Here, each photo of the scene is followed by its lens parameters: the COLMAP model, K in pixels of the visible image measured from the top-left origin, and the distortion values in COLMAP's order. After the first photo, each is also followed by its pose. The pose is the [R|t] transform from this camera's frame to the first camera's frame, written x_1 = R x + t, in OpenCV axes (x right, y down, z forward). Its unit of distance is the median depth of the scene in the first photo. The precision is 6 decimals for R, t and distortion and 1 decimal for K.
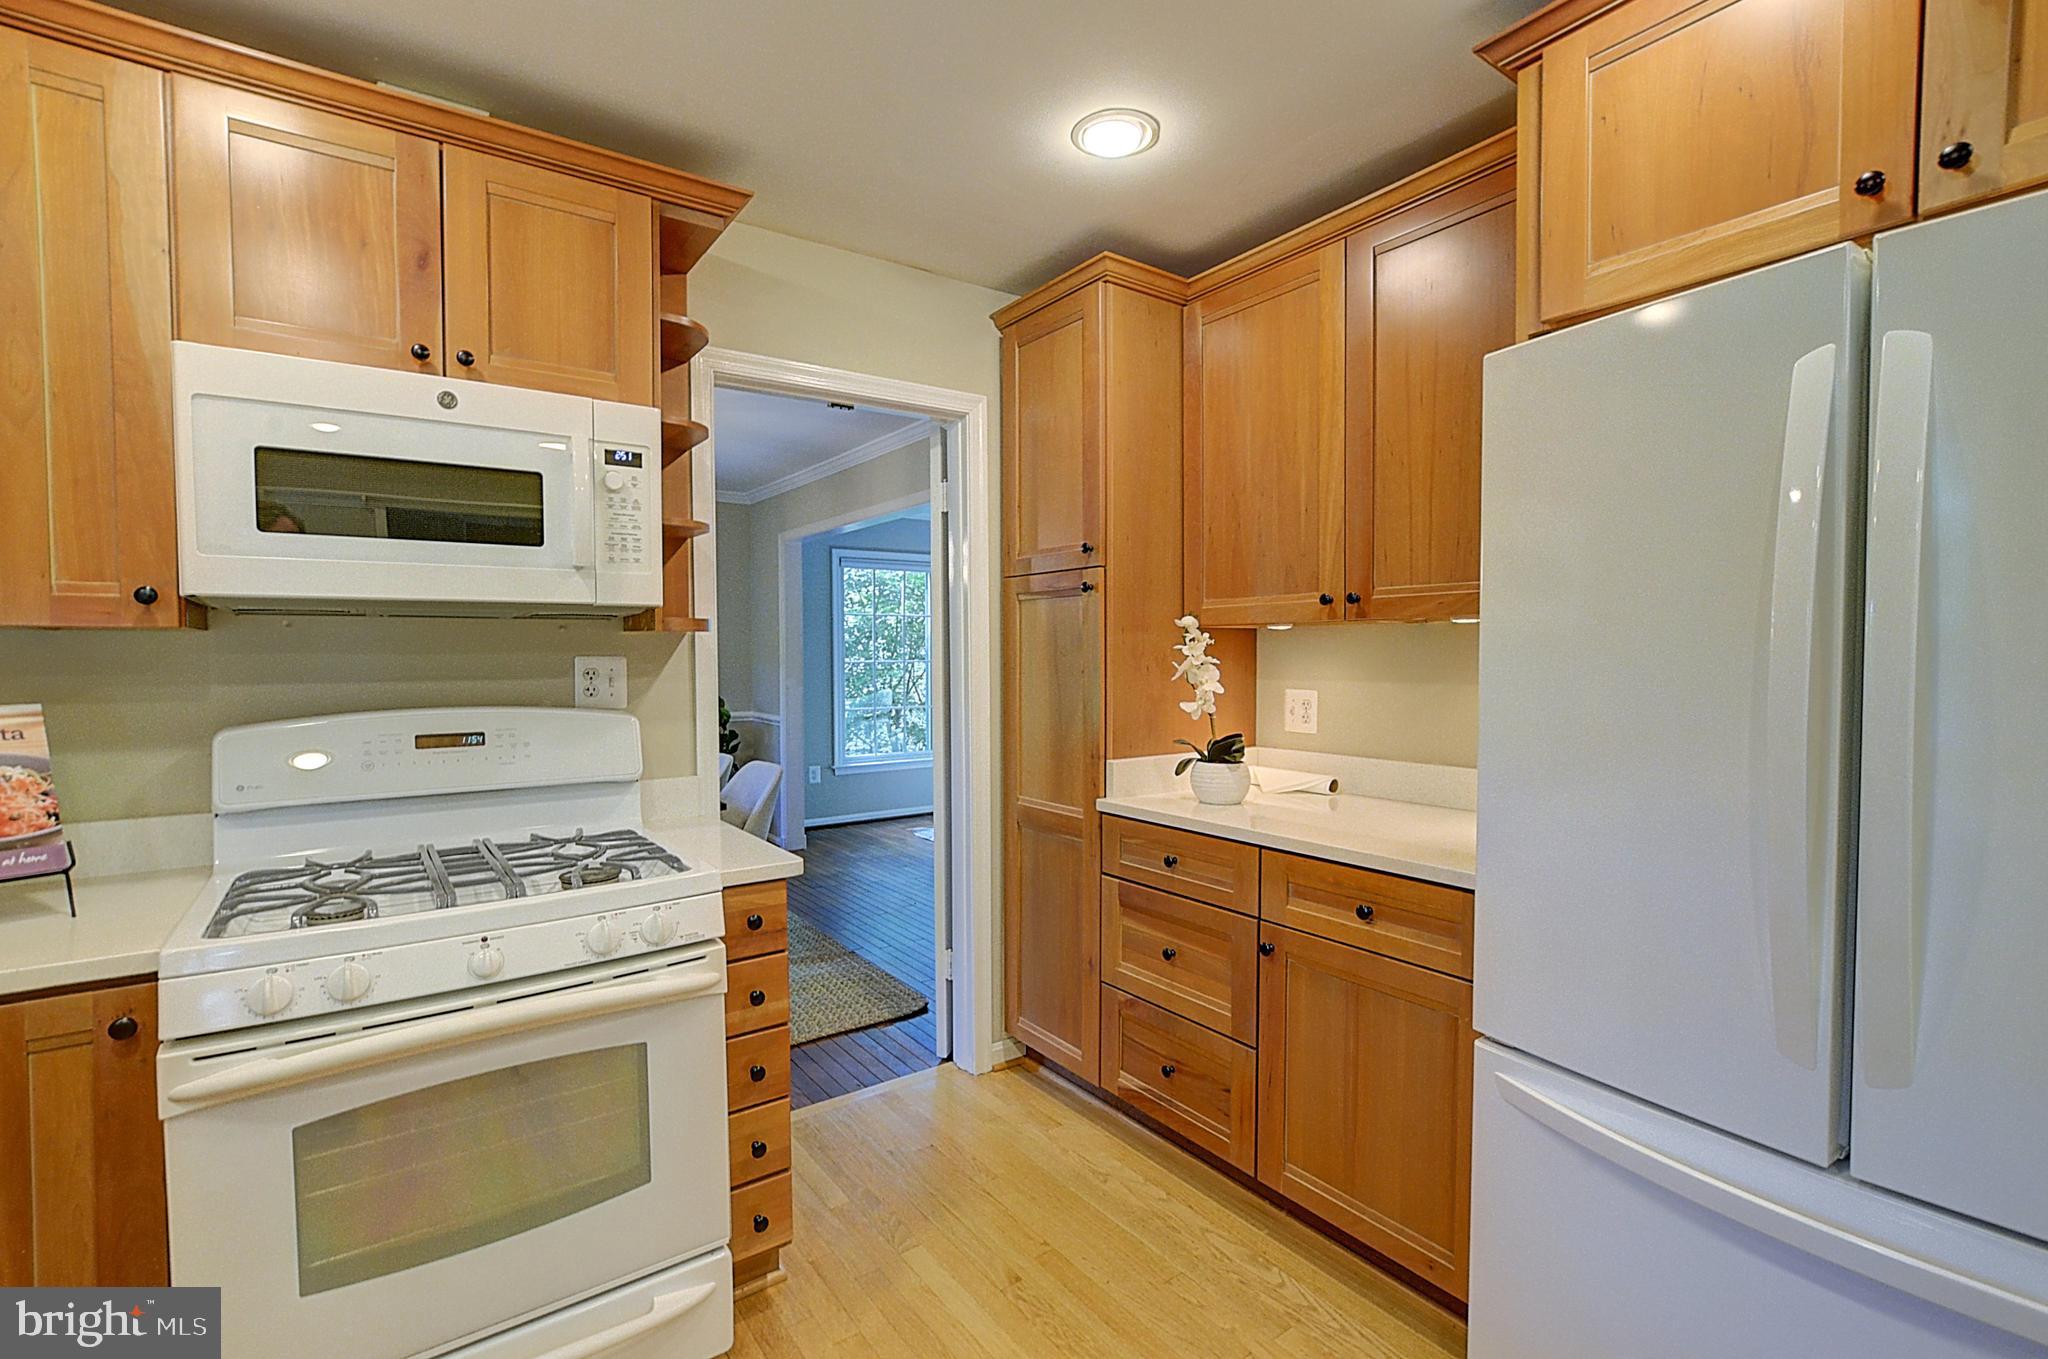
lens RADIAL K [[910.8, 0, 1004.2], [0, 910.8, 682.5], [0, 0, 1]] dist [-0.002565, -0.000704]
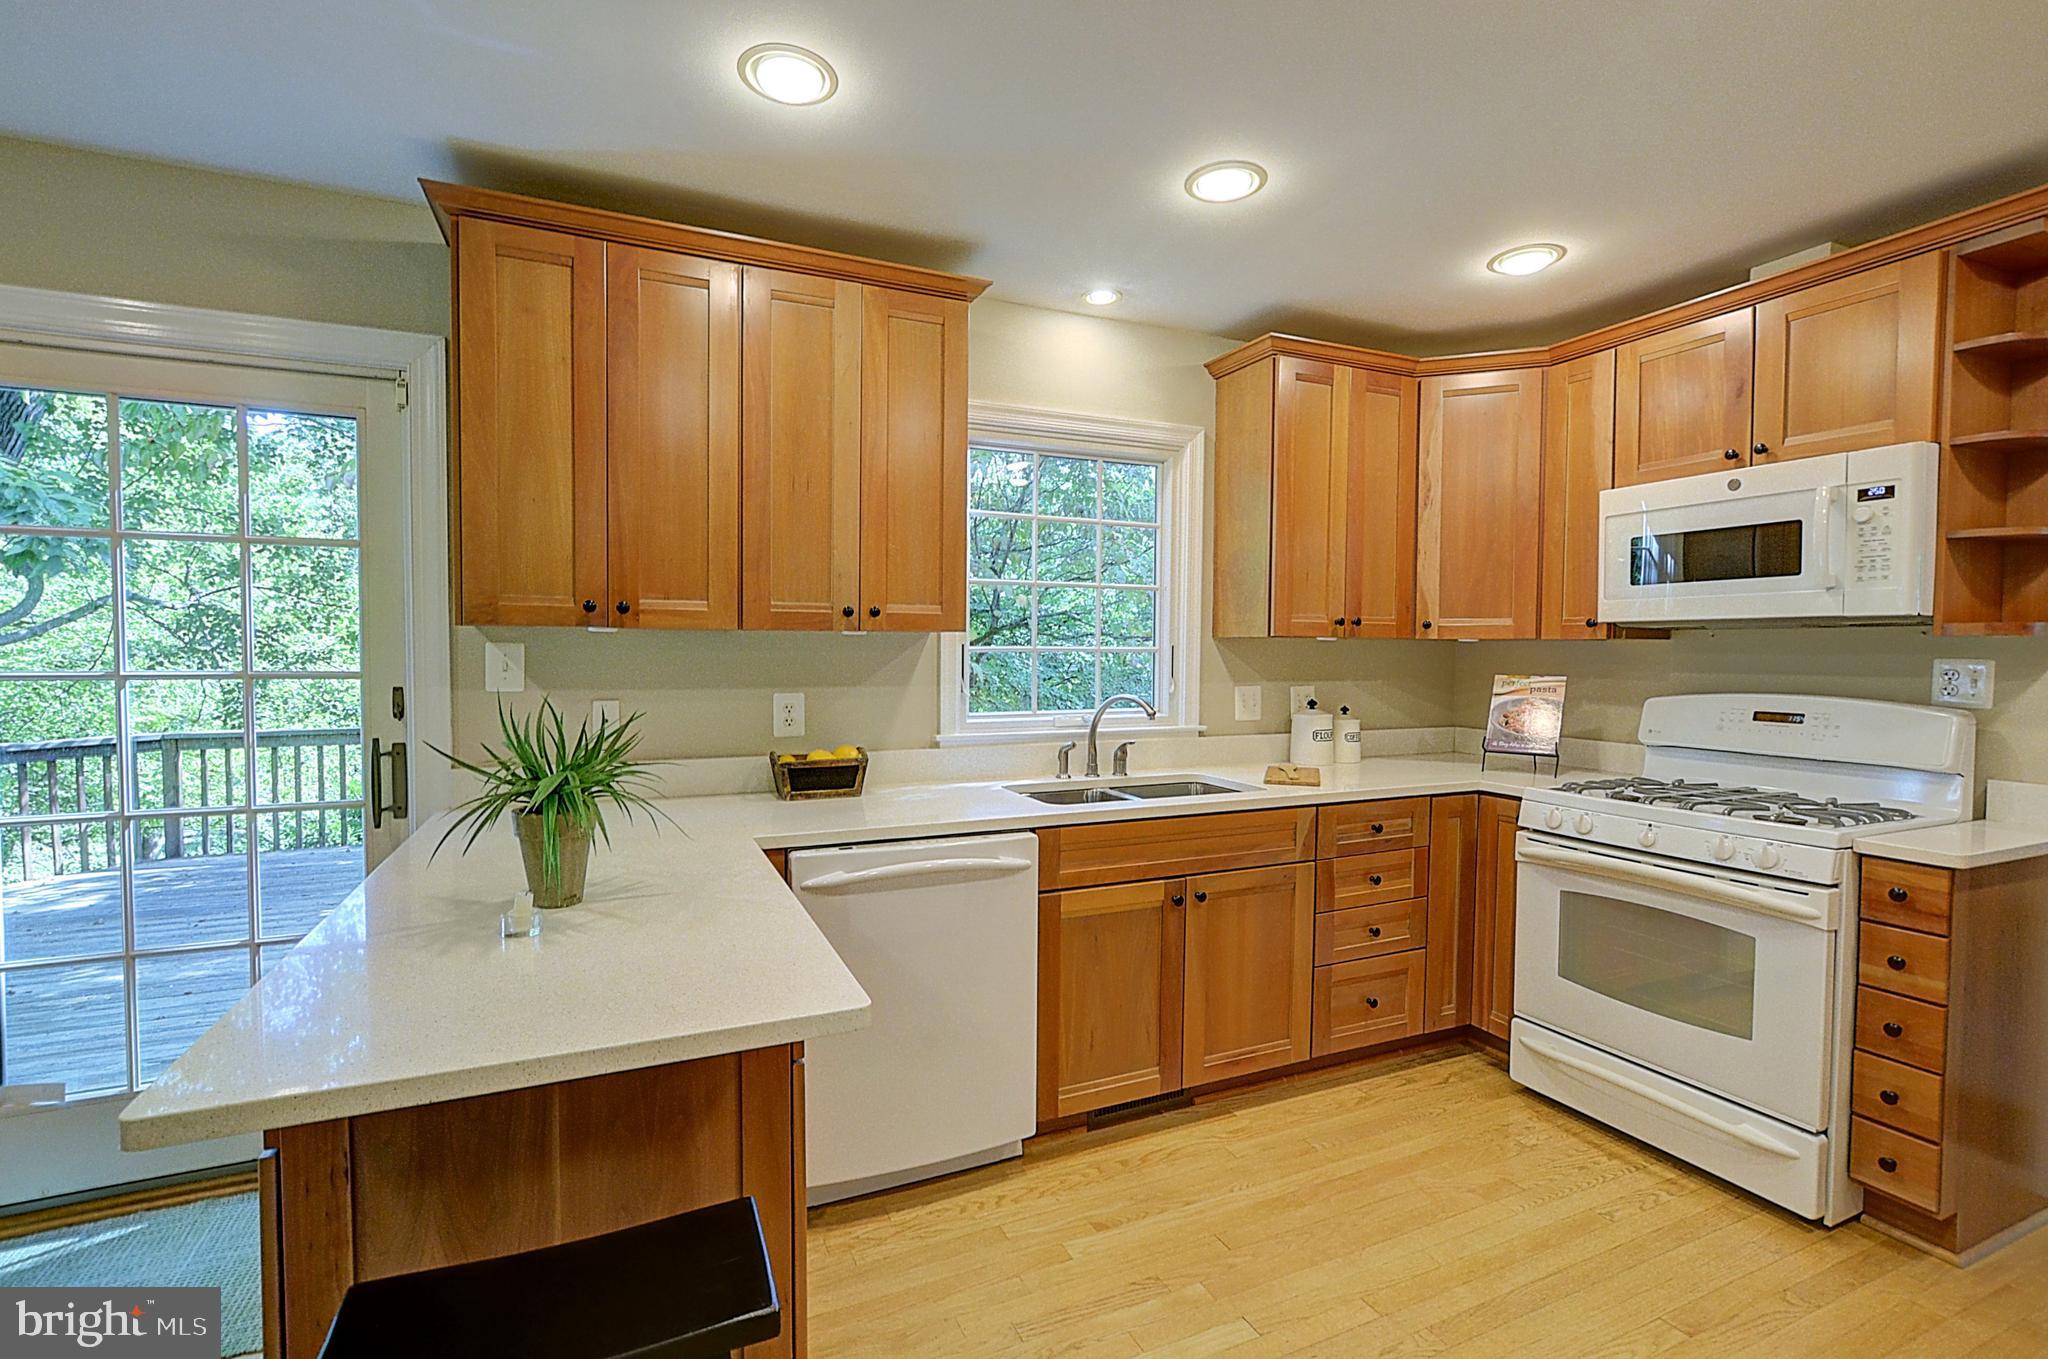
lens RADIAL K [[910.8, 0, 1004.2], [0, 910.8, 682.5], [0, 0, 1]] dist [-0.002565, -0.000704]
pose [[-0.194316, 0.039654, -0.980137, 1.033629], [-0.039523, 0.998055, 0.048215, -0.010021], [0.980143, 0.048107, -0.192370, 0.119975]]
